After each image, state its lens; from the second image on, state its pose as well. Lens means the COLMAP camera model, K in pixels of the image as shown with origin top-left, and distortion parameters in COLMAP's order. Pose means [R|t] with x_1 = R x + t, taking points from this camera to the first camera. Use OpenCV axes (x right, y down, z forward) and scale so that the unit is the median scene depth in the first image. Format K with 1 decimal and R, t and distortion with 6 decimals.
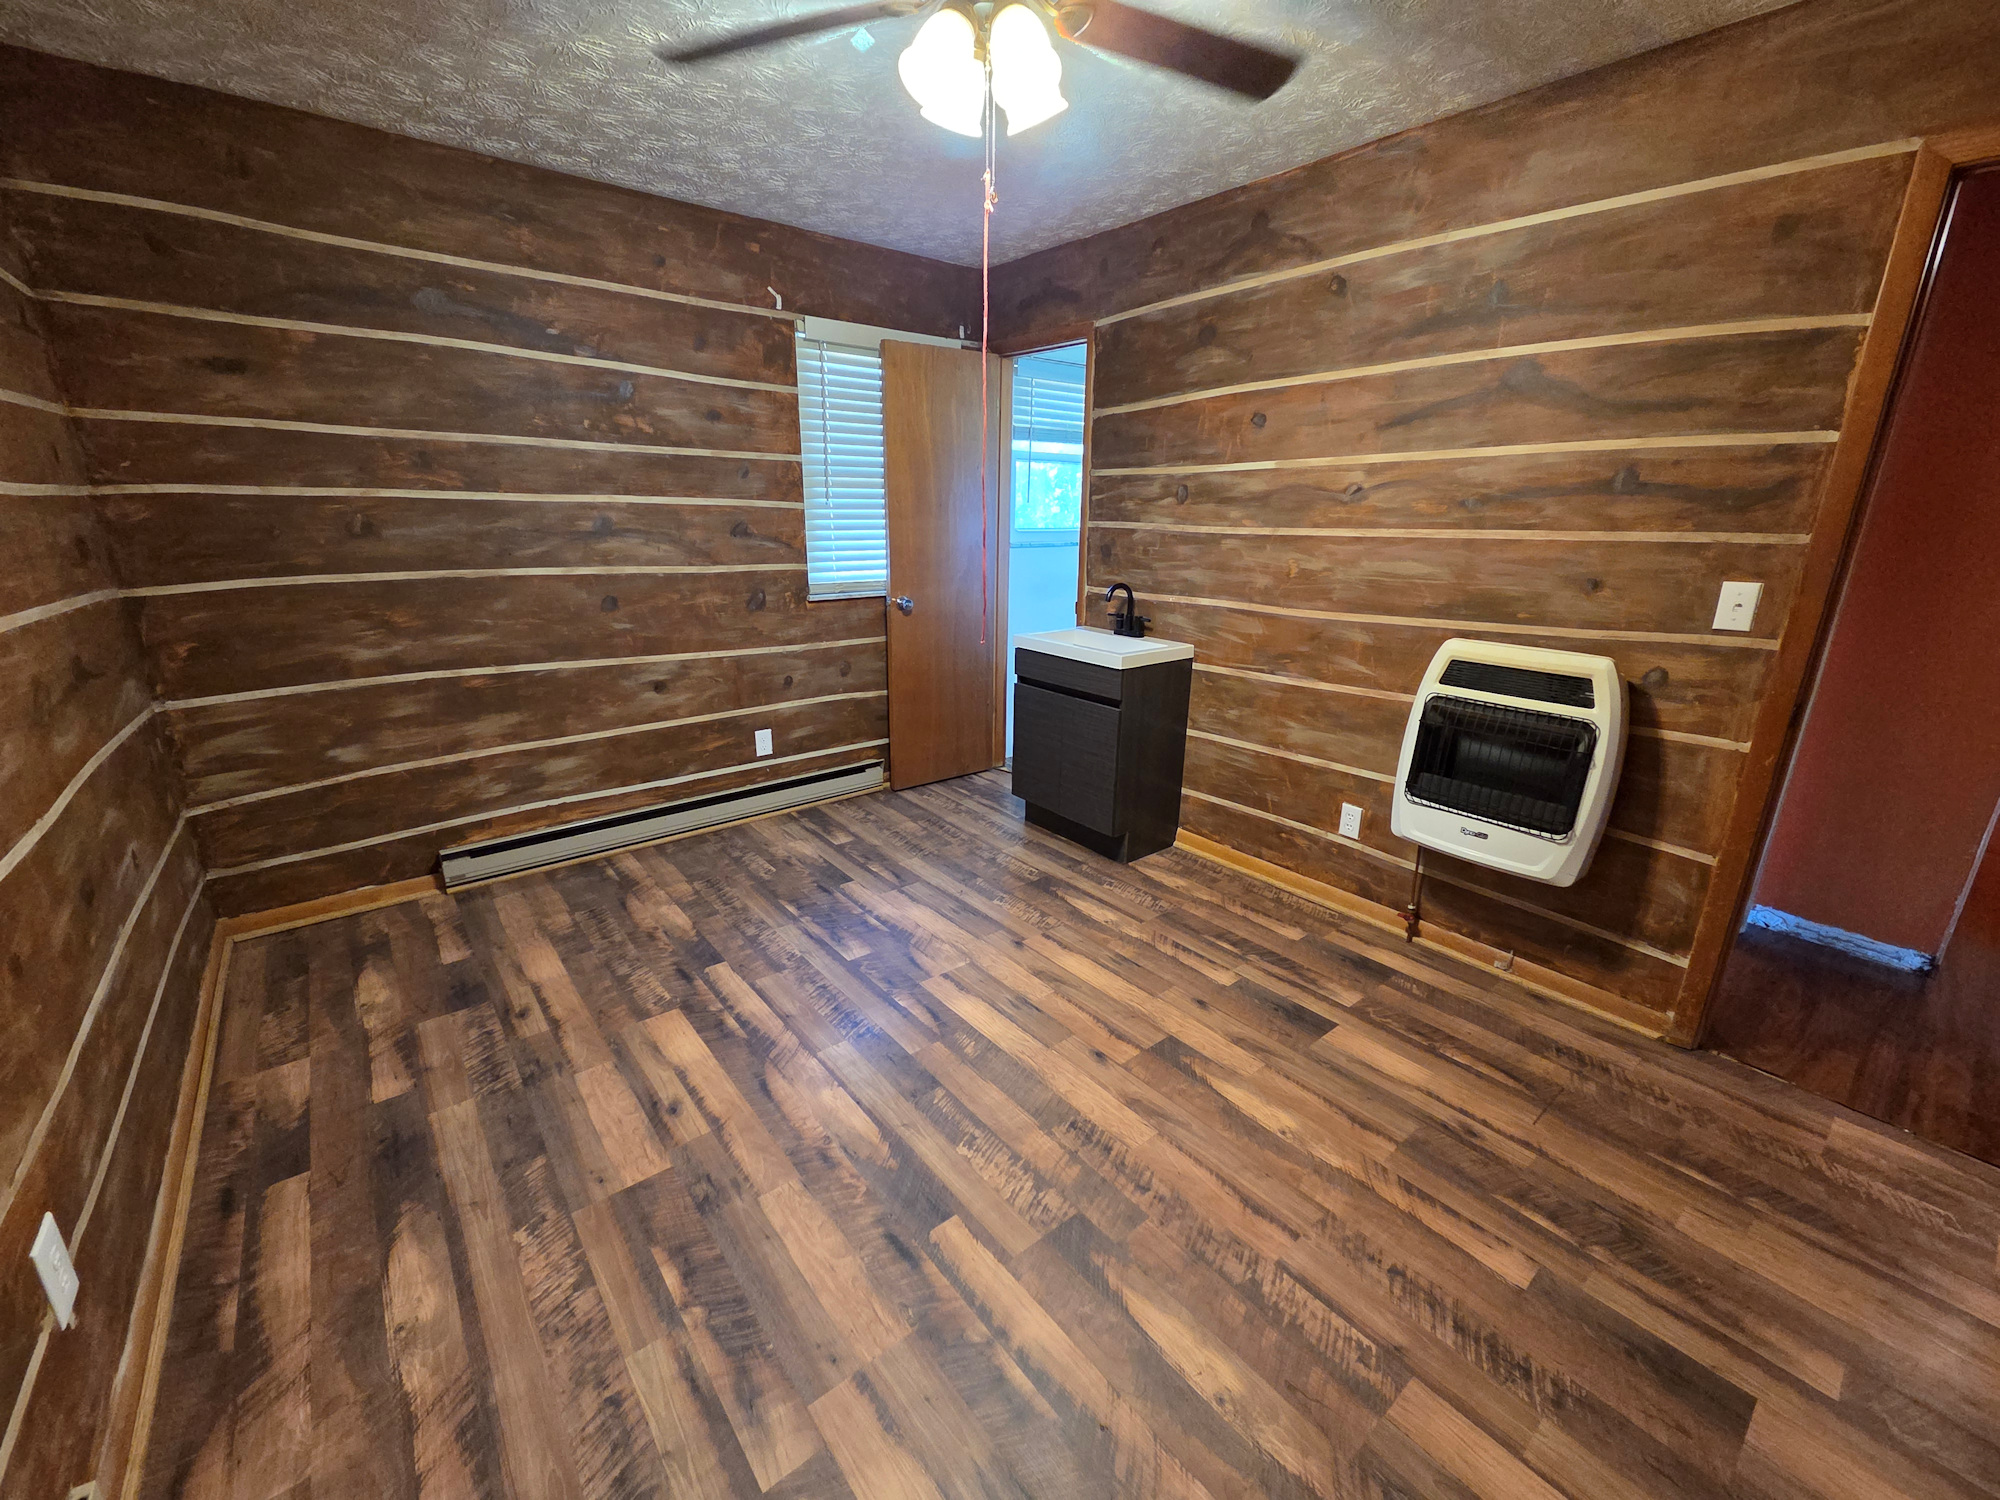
lens RADIAL K [[811.4, 0, 996.6], [0, 811.4, 748.2], [0, 0, 1]] dist [0.000803, -0.000633]
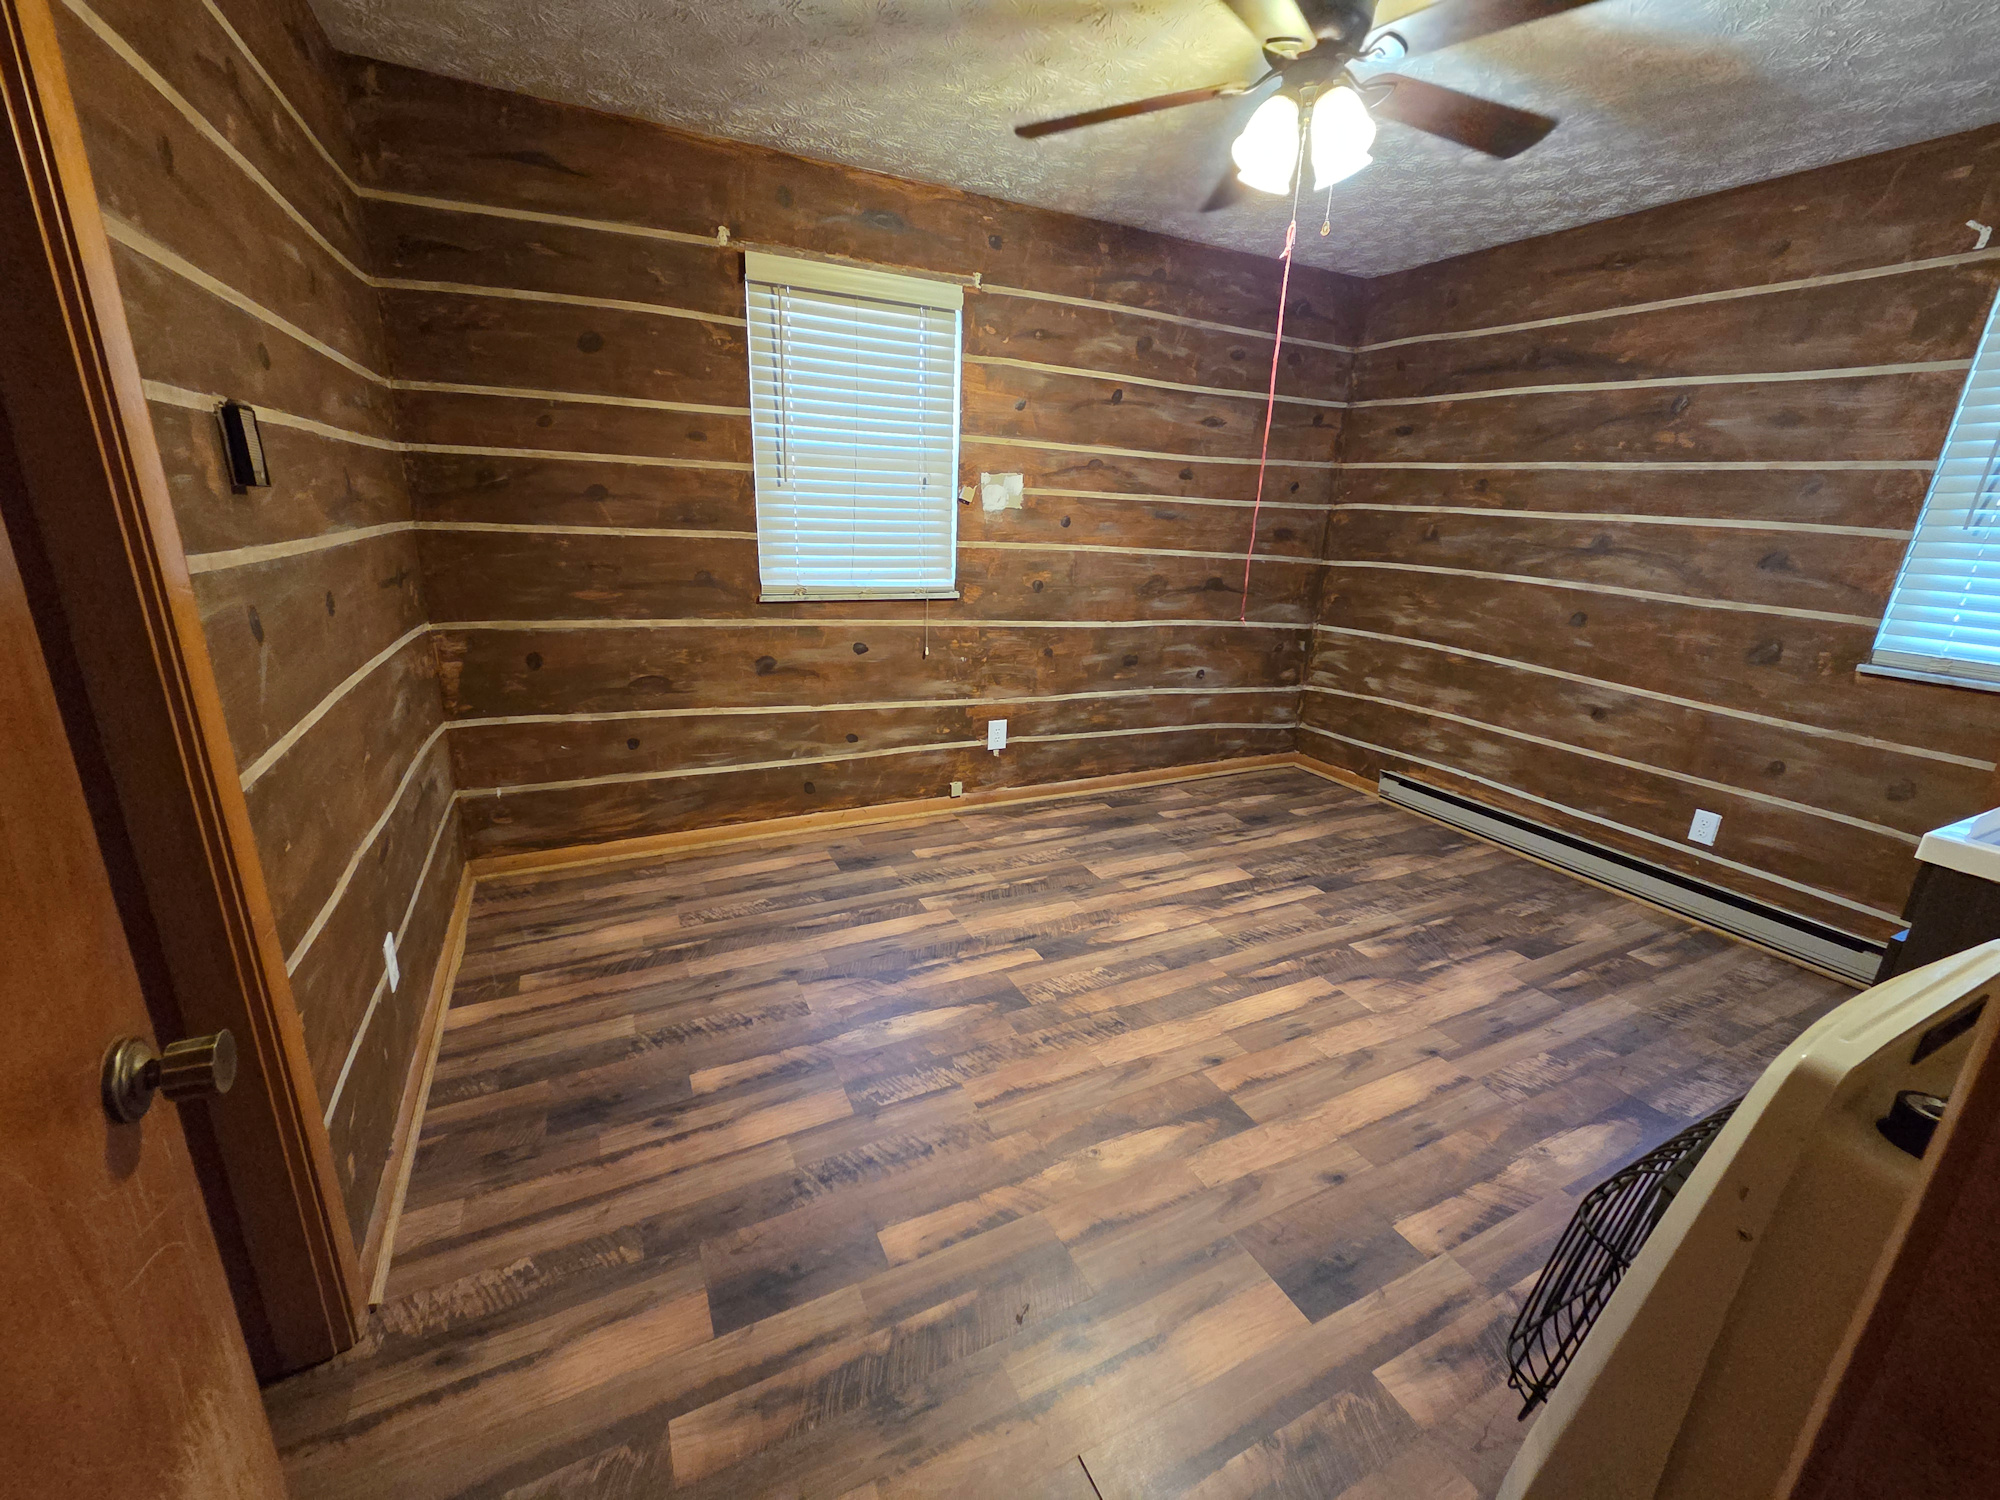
lens RADIAL K [[811.4, 0, 996.6], [0, 811.4, 748.2], [0, 0, 1]] dist [0.000803, -0.000633]
pose [[-0.214258, 0.268368, -0.939187, 0.761929], [-0.319720, 0.889281, 0.327045, -0.148346], [0.922969, 0.370349, -0.104732, 0.543475]]
